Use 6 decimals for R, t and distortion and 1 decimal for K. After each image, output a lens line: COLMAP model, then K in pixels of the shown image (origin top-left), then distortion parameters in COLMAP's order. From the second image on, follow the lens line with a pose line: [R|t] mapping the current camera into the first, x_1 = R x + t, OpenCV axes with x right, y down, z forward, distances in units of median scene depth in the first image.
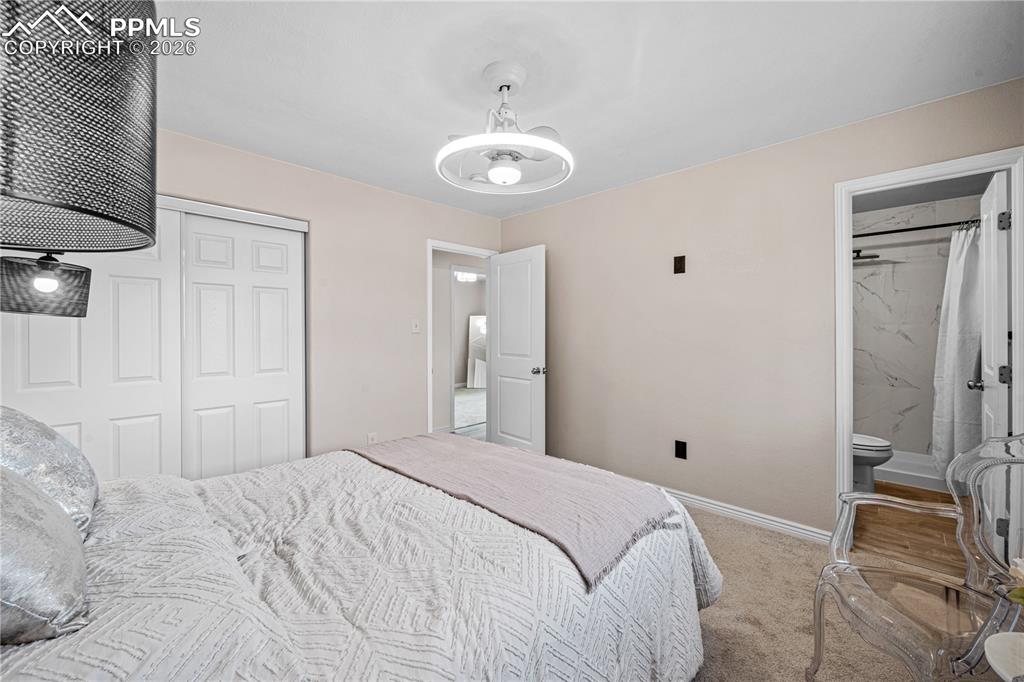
lens RADIAL K [[417.6, 0, 515.1], [0, 417.6, 338.9], [0, 0, 1]] dist [0.006344, -0.000618]
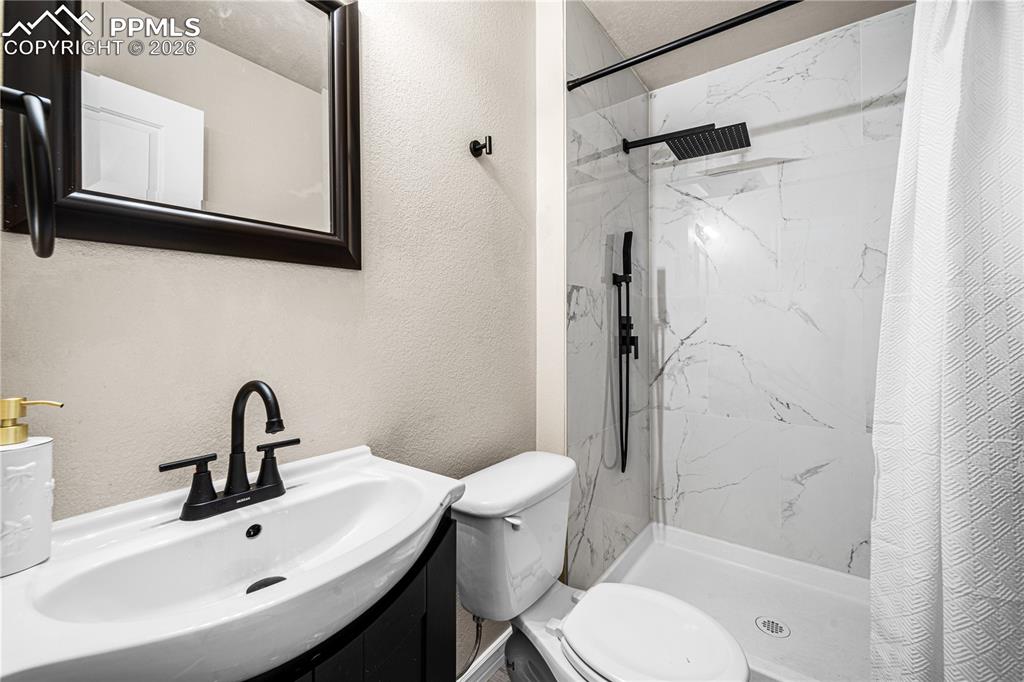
lens RADIAL K [[417.6, 0, 530.2], [0, 417.6, 328.3], [0, 0, 1]] dist [0.006344, -0.000618]
pose [[0.992425, -0.003358, 0.122804, 0.563444], [0.004752, 0.999928, -0.011055, 0.011090], [-0.122758, 0.011554, 0.992369, 0.567653]]
